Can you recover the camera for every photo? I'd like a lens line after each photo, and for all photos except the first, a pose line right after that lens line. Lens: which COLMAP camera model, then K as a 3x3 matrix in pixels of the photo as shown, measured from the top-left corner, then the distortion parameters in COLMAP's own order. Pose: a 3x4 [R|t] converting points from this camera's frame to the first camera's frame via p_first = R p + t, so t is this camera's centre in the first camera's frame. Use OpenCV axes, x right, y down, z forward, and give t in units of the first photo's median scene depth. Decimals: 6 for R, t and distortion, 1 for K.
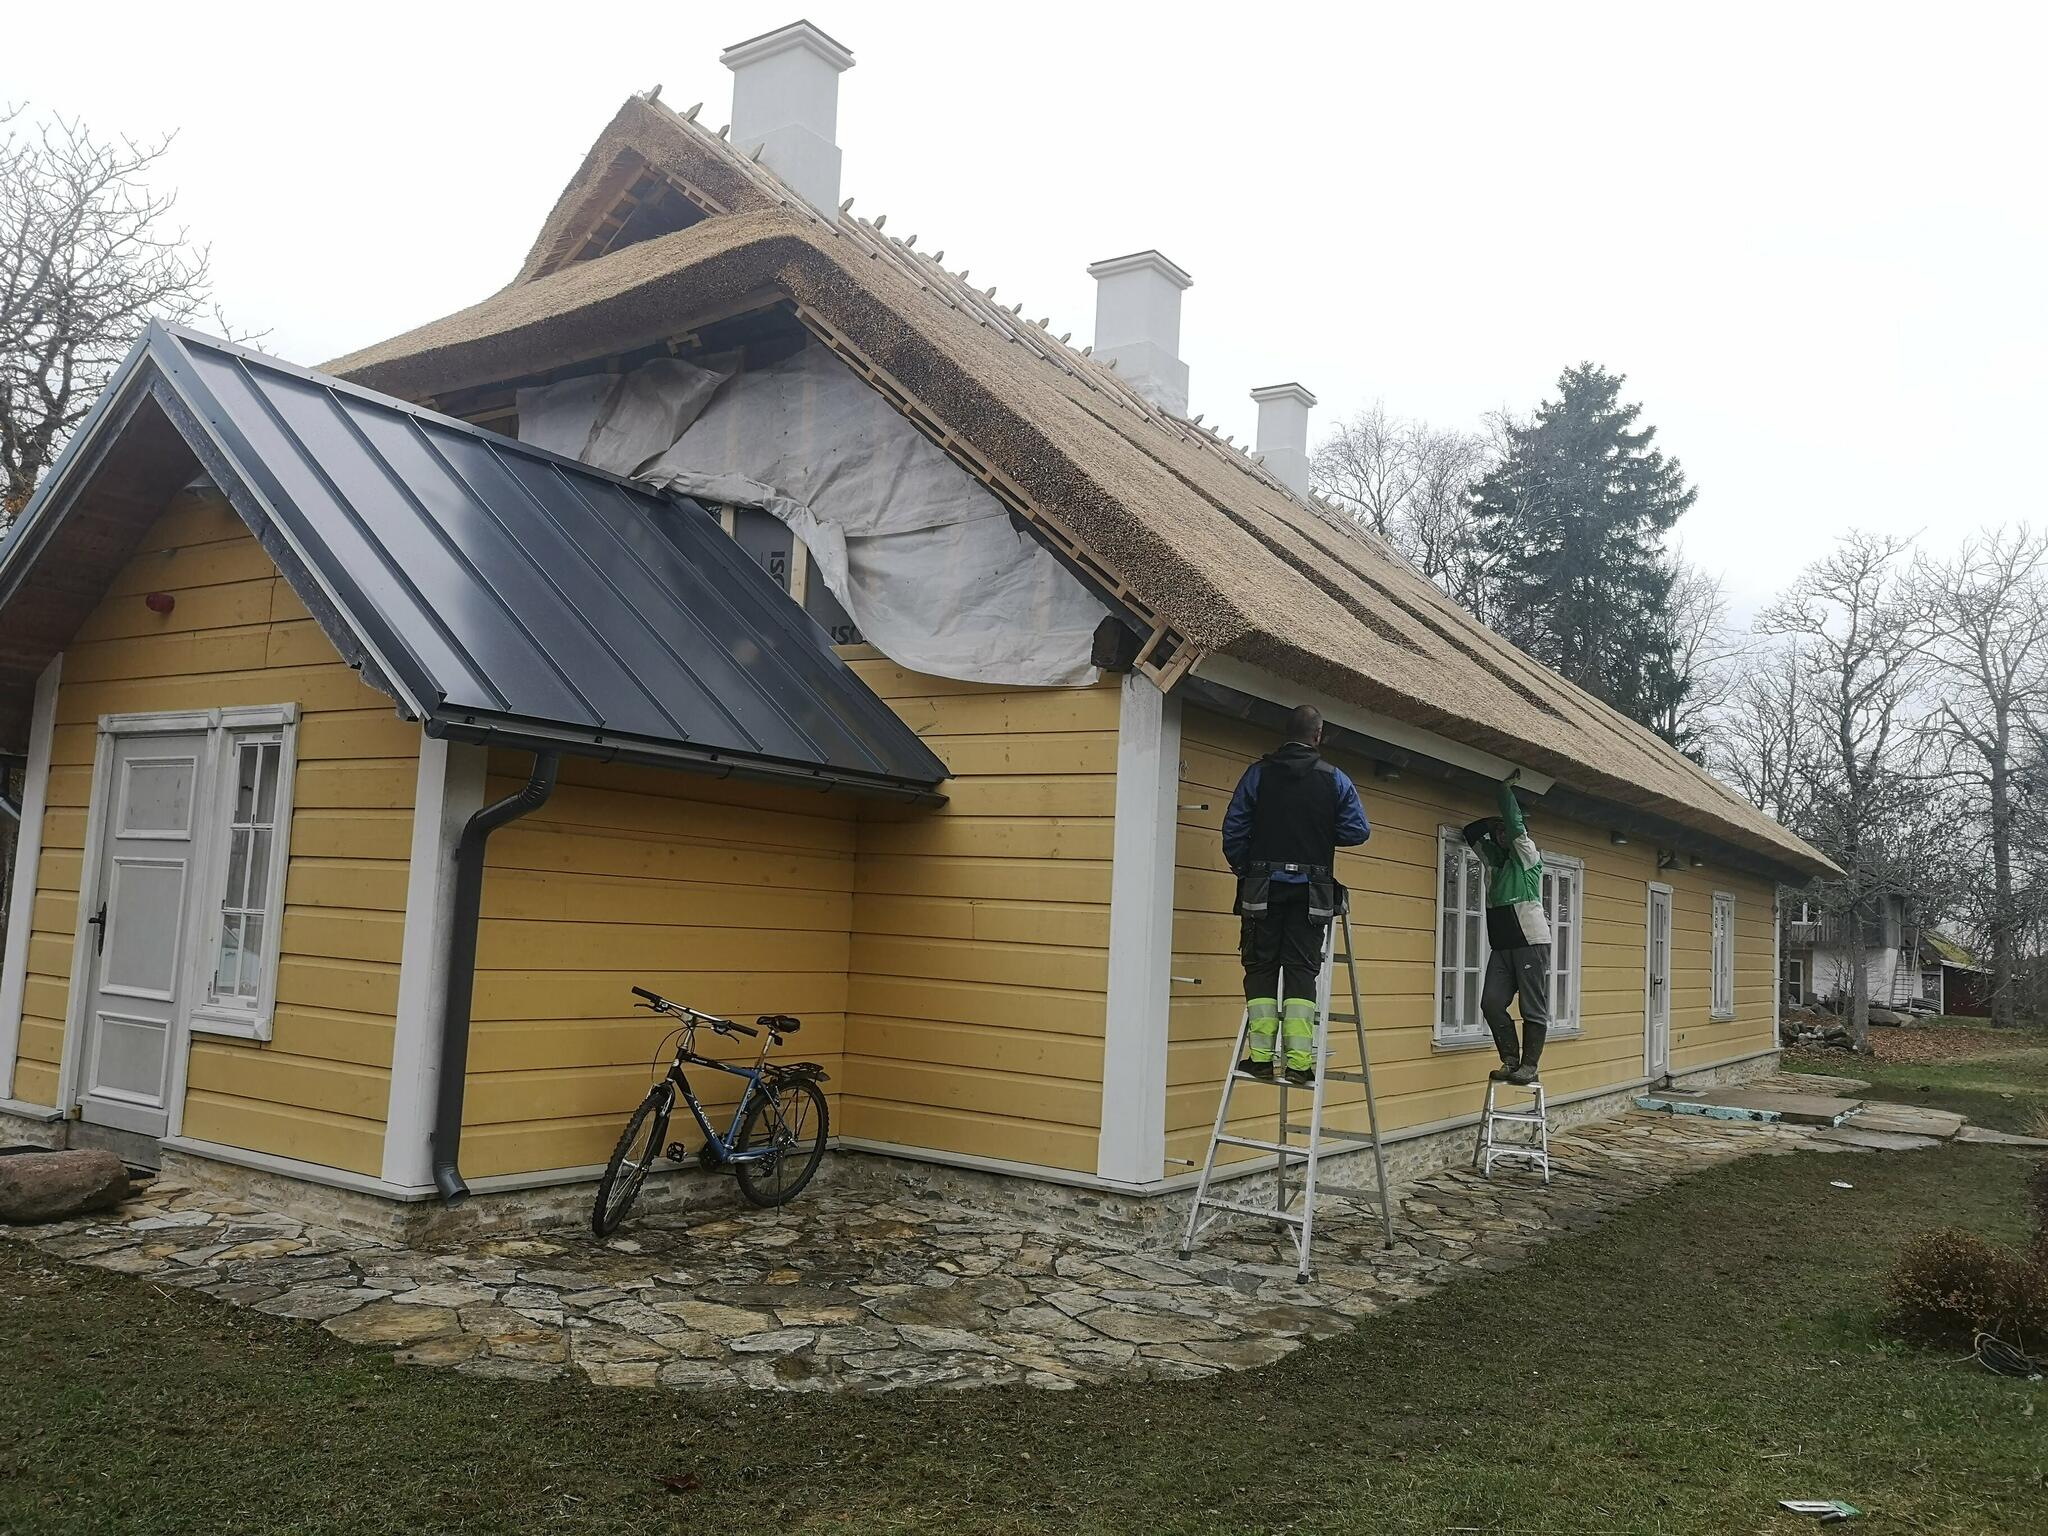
lens RADIAL K [[1610.2, 0, 1024.0], [0, 1610.2, 768.0], [0, 0, 1]] dist [0.052250, -0.008178]
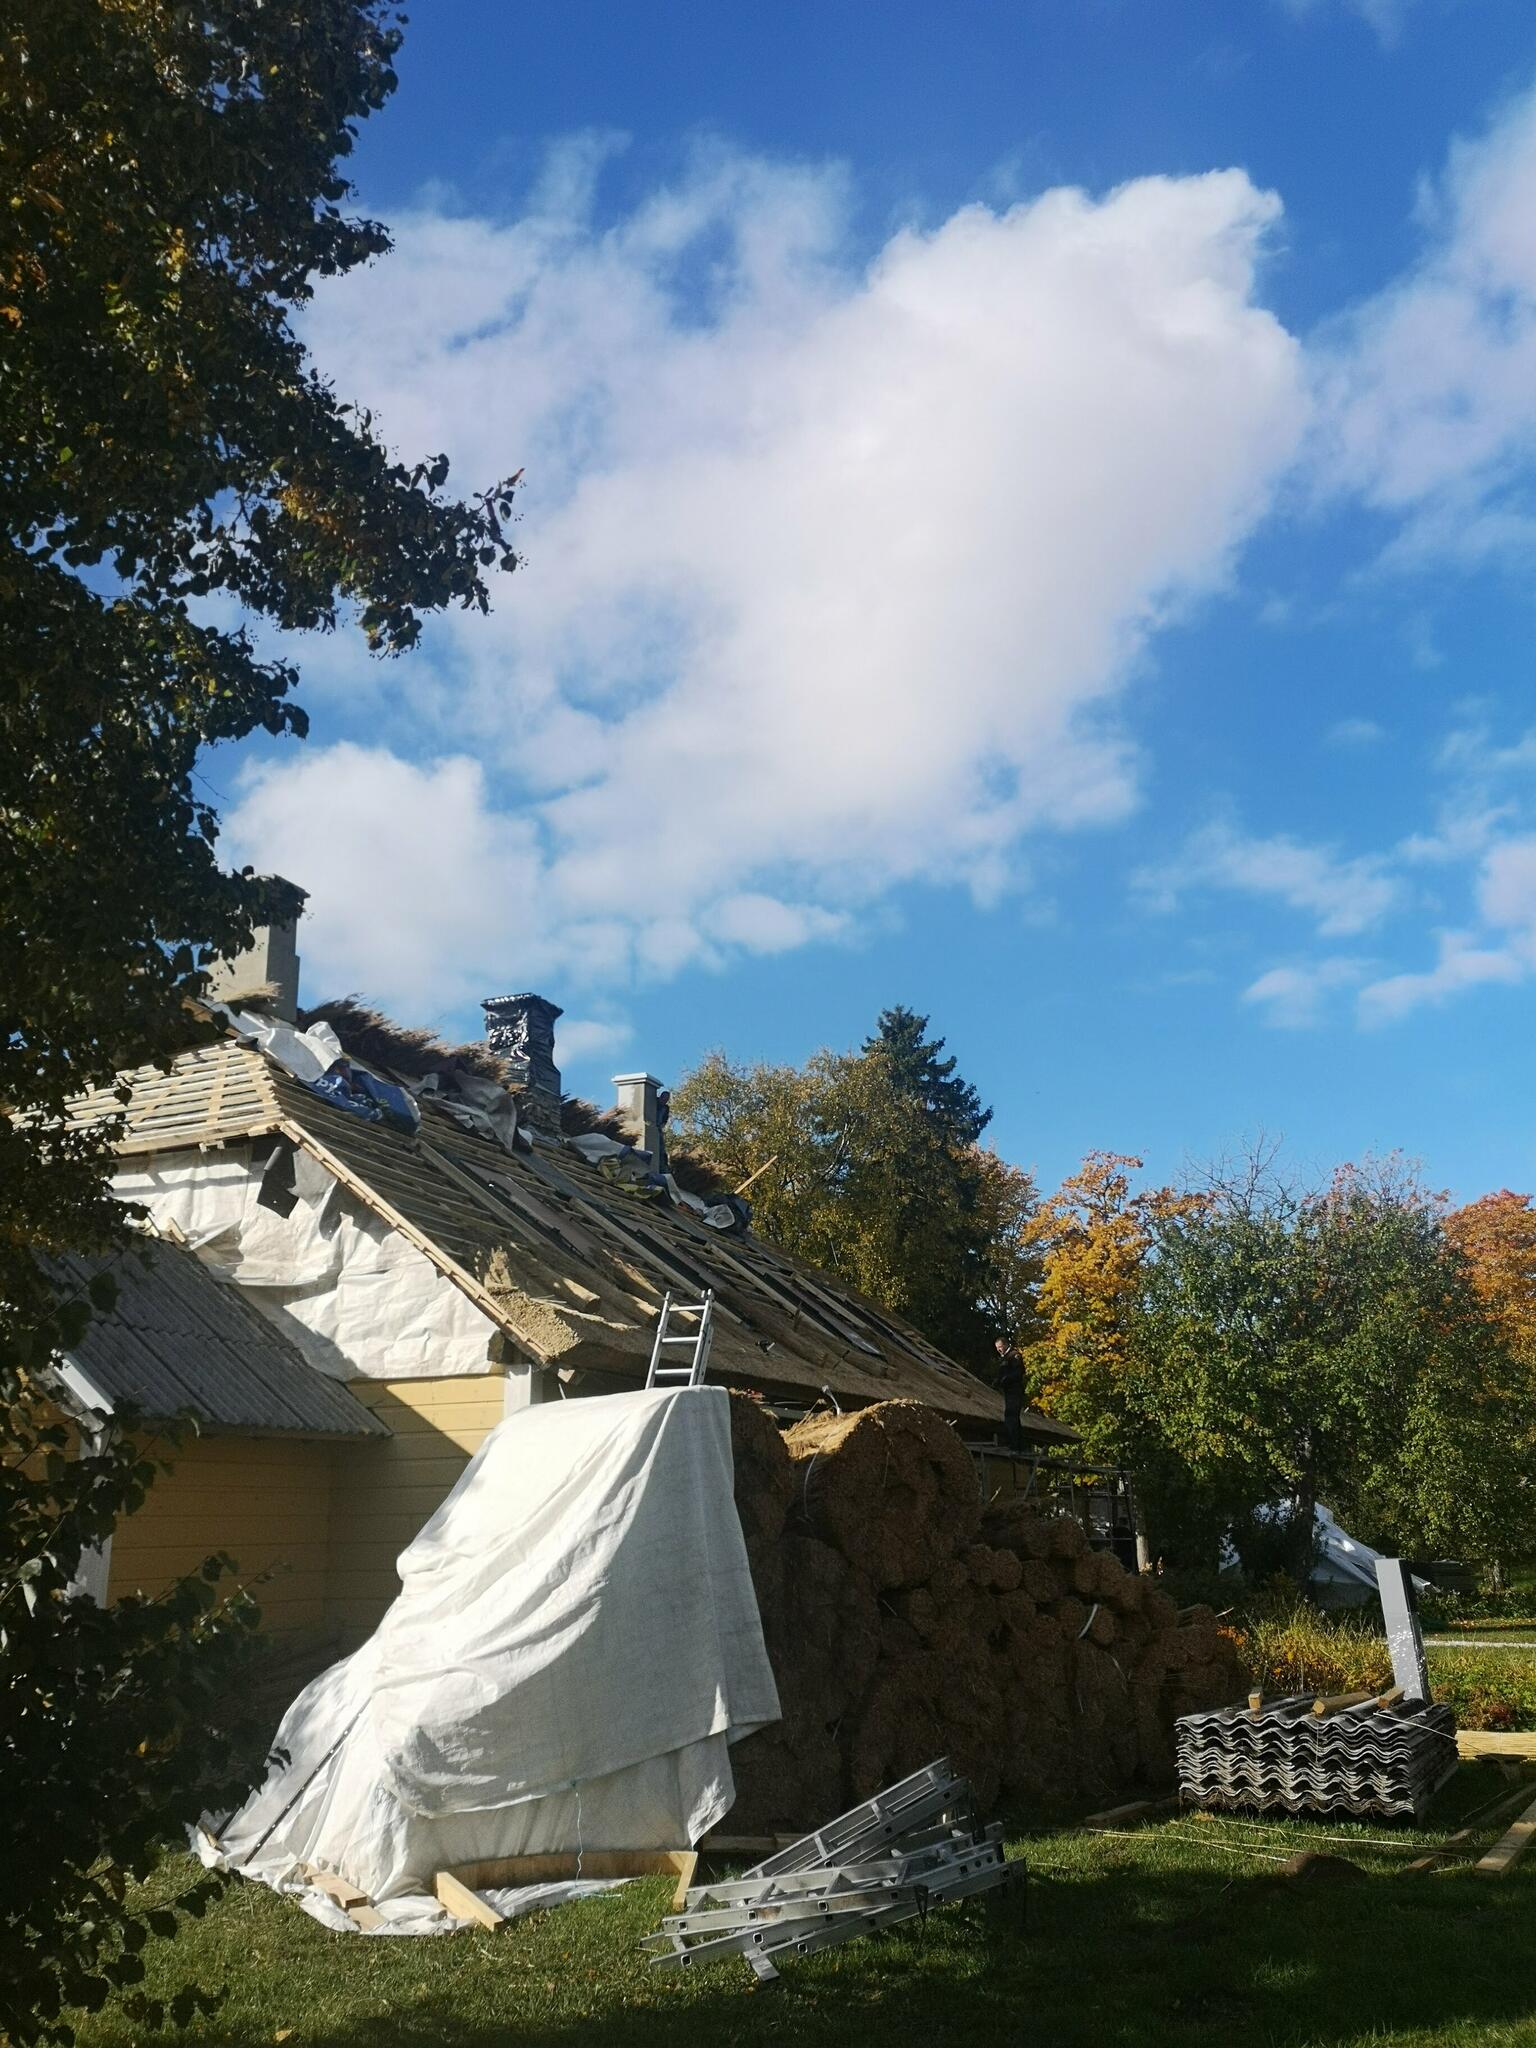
lens RADIAL K [[1610.2, 0, 768.0], [0, 1610.2, 1024.0], [0, 0, 1]] dist [0.052250, -0.008178]
pose [[0.976900, -0.006621, 0.213593, -0.005129], [0.048502, 0.980305, -0.191443, -0.011838], [-0.208118, 0.197380, 0.957981, -0.126156]]
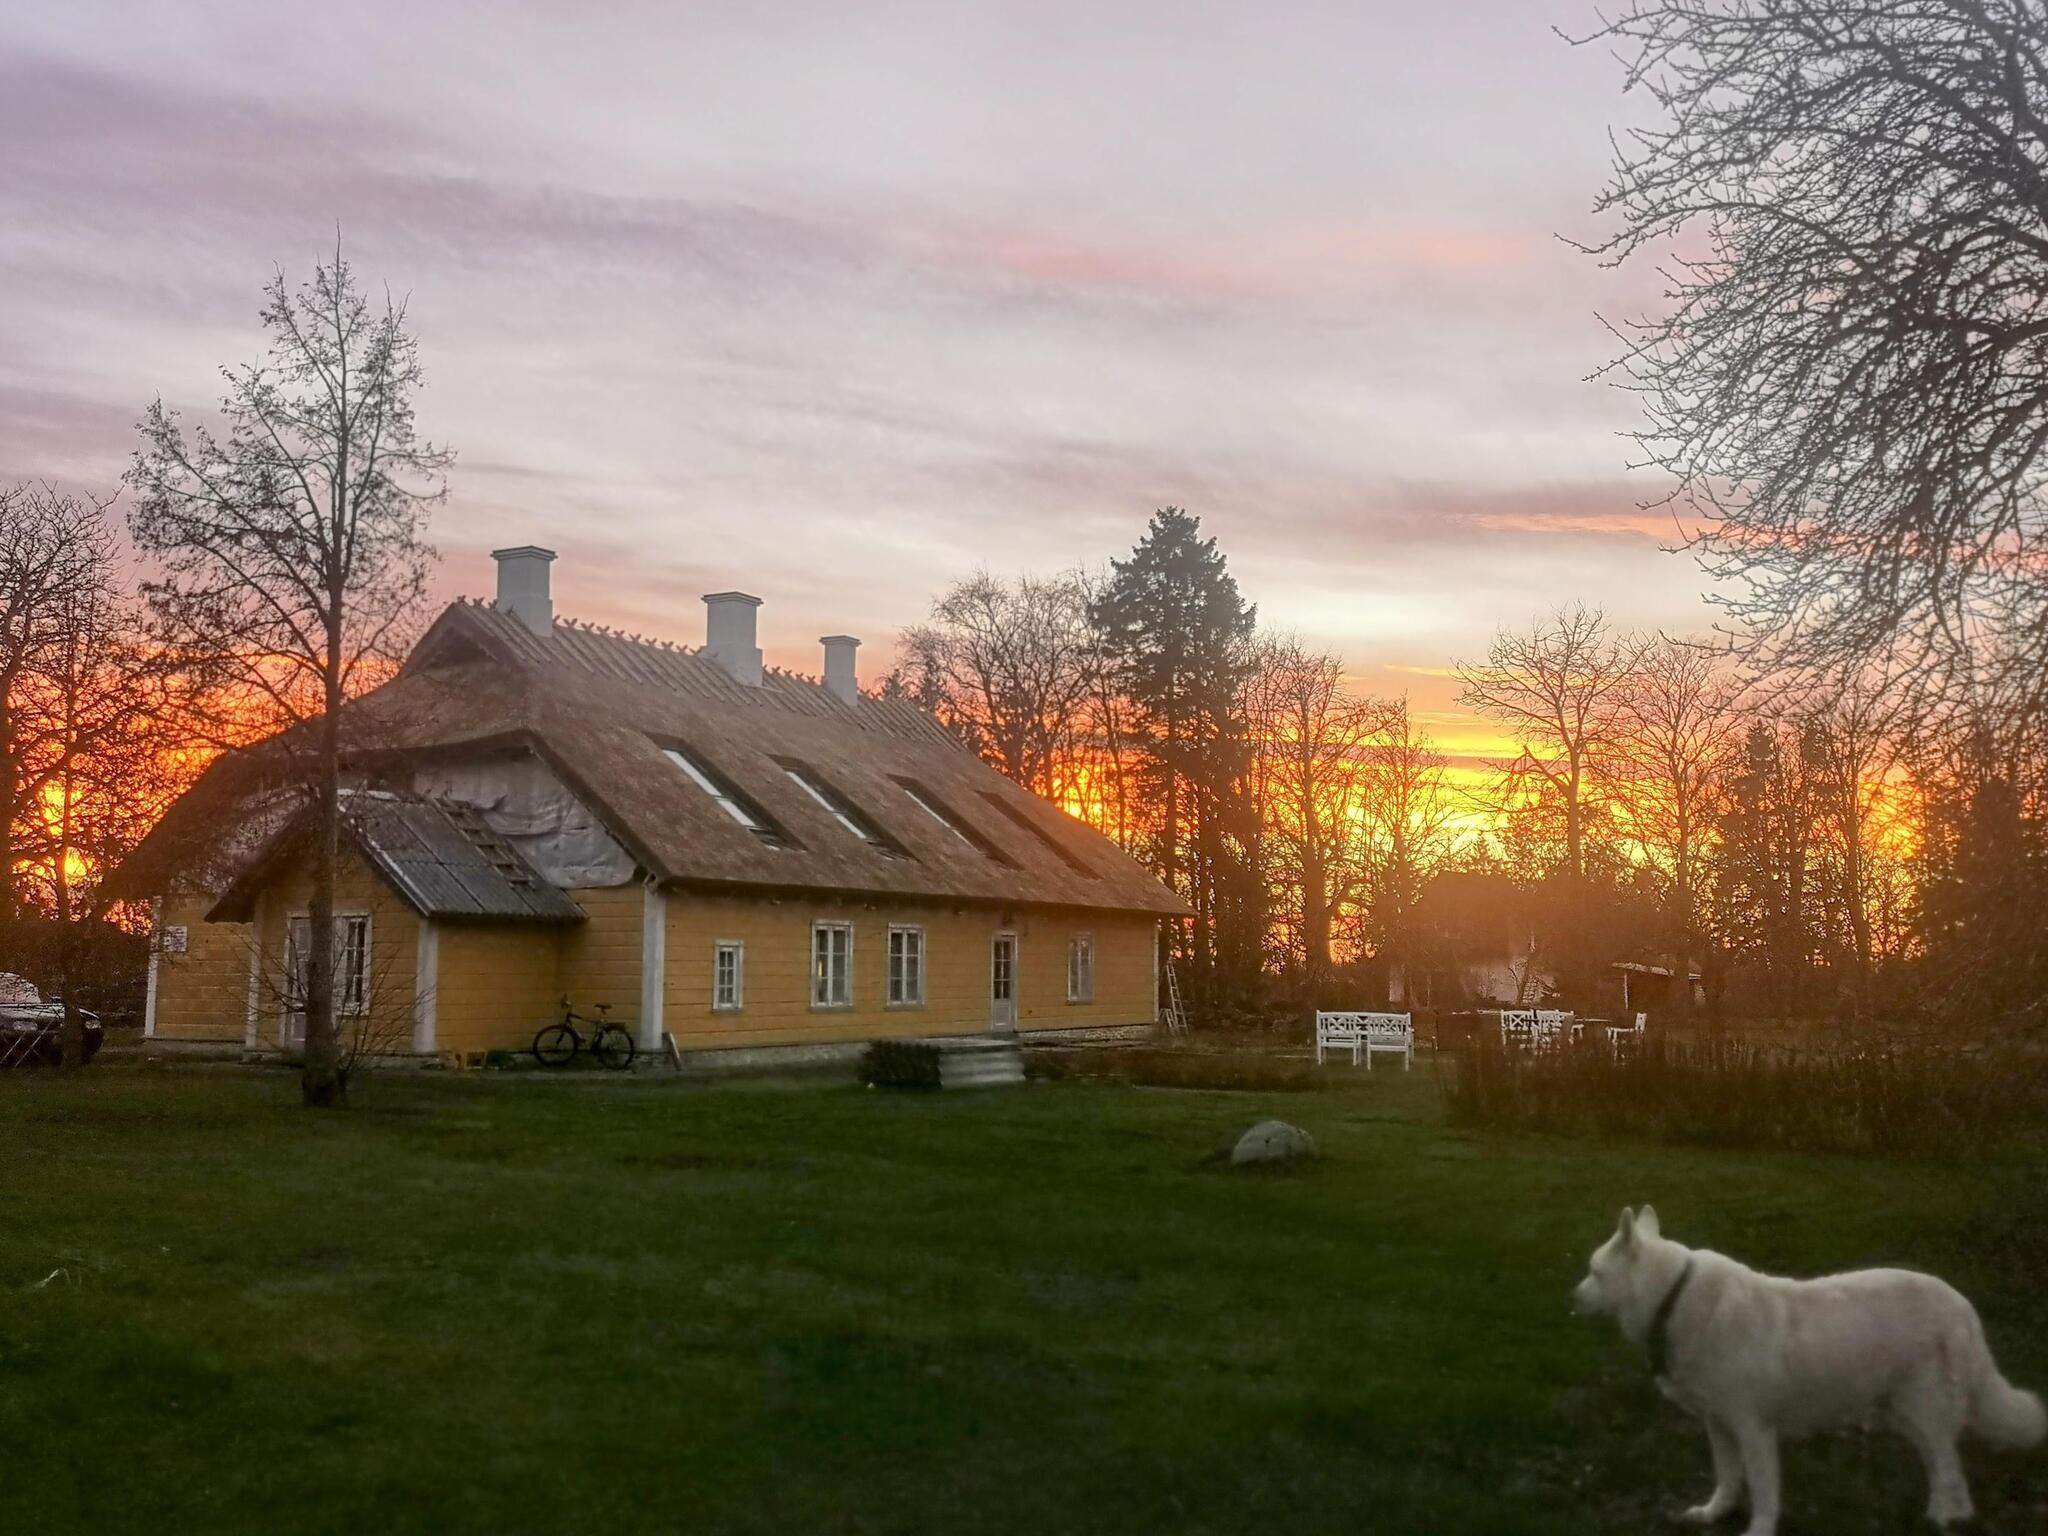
lens RADIAL K [[1849.5, 0, 1024.0], [0, 1849.5, 768.0], [0, 0, 1]] dist [0.114667, 0.000496]
pose [[0.993565, -0.034035, 0.108024, 0.067876], [0.035196, 0.999341, -0.008854, -0.037270], [-0.107652, 0.012599, 0.994109, -0.436350]]
